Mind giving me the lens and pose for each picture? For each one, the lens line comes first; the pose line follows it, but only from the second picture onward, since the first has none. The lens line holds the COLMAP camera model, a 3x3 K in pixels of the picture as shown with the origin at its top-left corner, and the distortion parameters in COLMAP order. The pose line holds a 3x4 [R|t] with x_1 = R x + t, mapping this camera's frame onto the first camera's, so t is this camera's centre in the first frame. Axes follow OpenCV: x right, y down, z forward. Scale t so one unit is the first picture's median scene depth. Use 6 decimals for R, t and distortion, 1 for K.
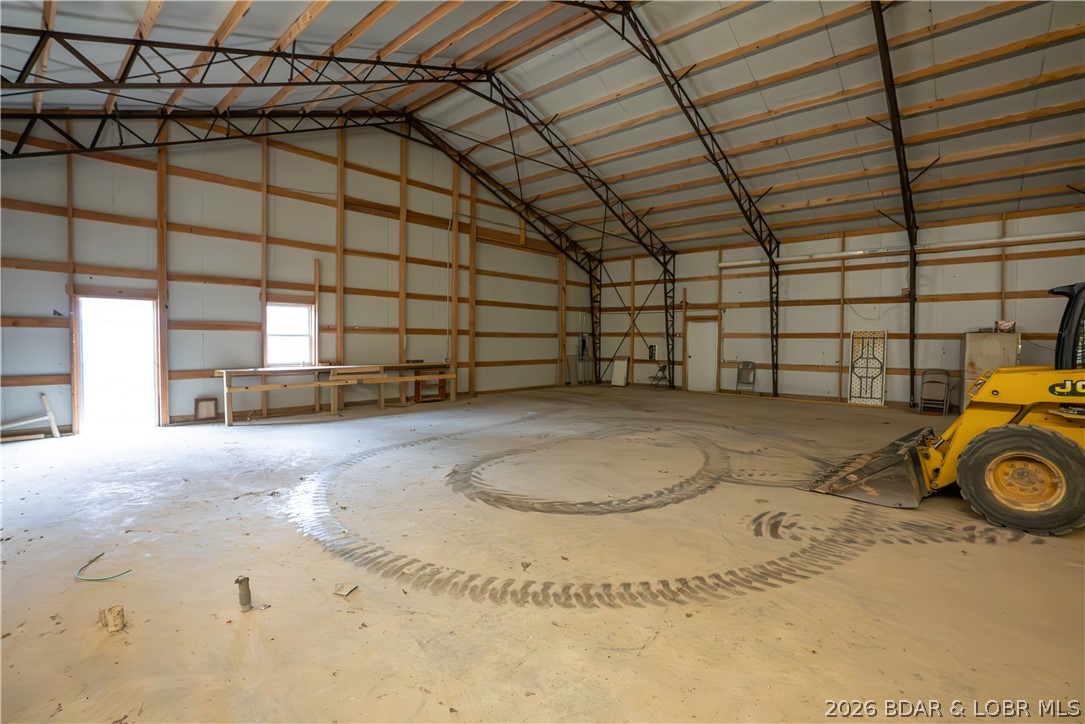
lens RADIAL K [[502.0, 0, 542.5], [0, 502.0, 362.0], [0, 0, 1]] dist [-0.078026, 0.032955]
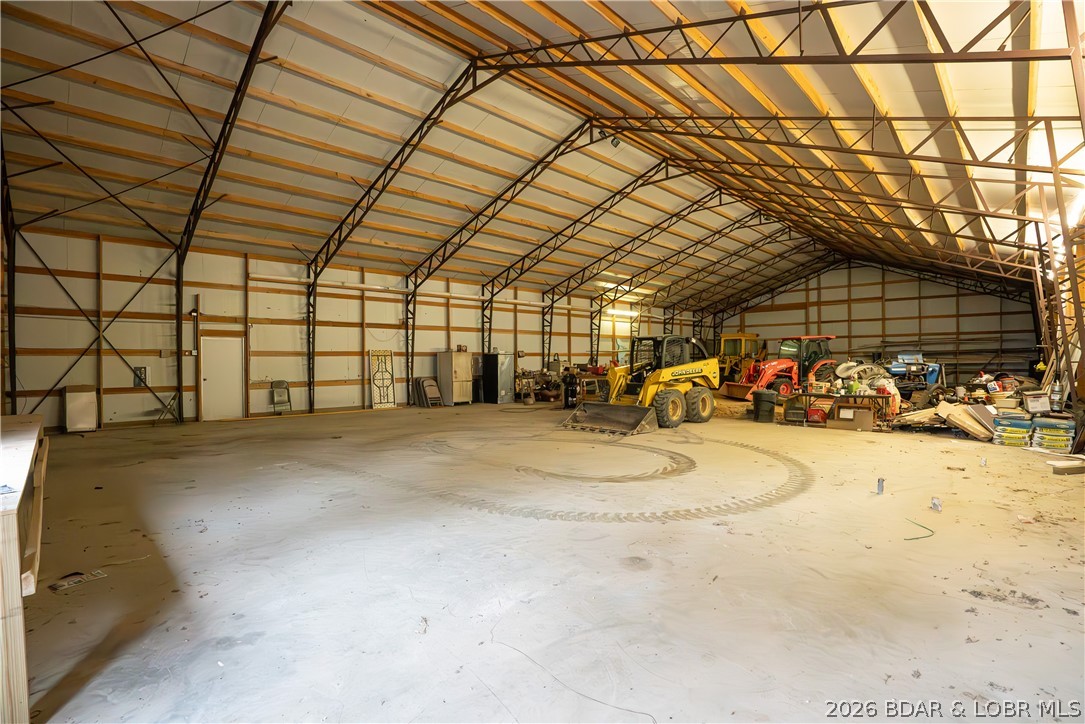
lens RADIAL K [[502.0, 0, 542.5], [0, 502.0, 362.0], [0, 0, 1]] dist [-0.078026, 0.032955]
pose [[0.051308, -0.016057, 0.998554, -0.790961], [0.047825, 0.998763, 0.013603, -0.039453], [-0.997537, 0.047058, 0.052013, 0.679842]]
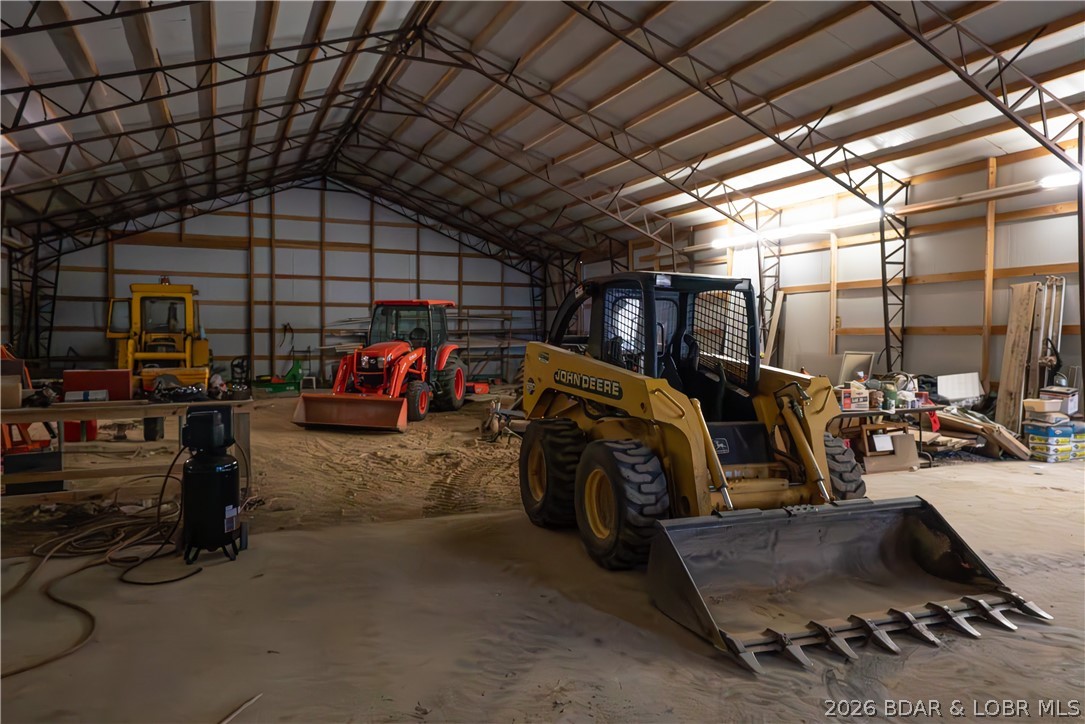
lens RADIAL K [[735.1, 0, 542.5], [0, 735.1, 362.0], [0, 0, 1]] dist [0.000513, 0.002209]
pose [[-0.911537, -0.027763, 0.410279, 0.373651], [0.003506, 0.997157, 0.075265, -0.050973], [-0.411203, 0.070045, -0.908849, 1.093617]]
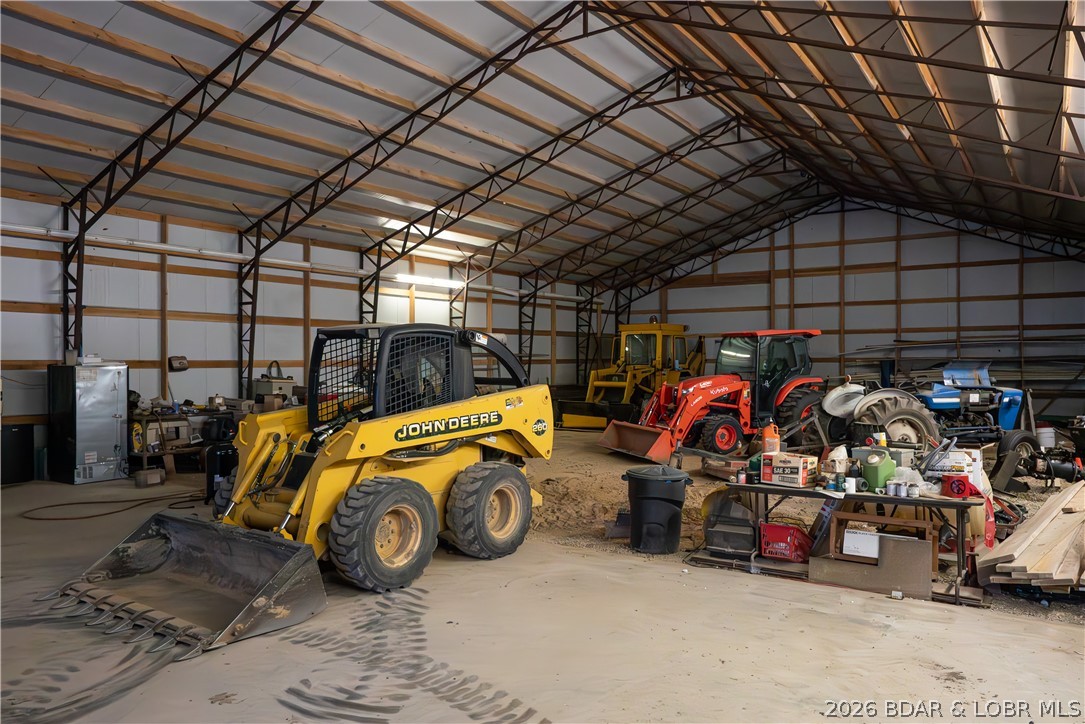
lens RADIAL K [[768.3, 0, 542.5], [0, 768.3, 362.0], [0, 0, 1]] dist [0.001069, 0.000364]
pose [[-0.147154, -0.010297, 0.989060, -0.235108], [0.042511, 0.998956, 0.016725, -0.046853], [-0.988200, 0.044507, -0.146563, 0.400360]]
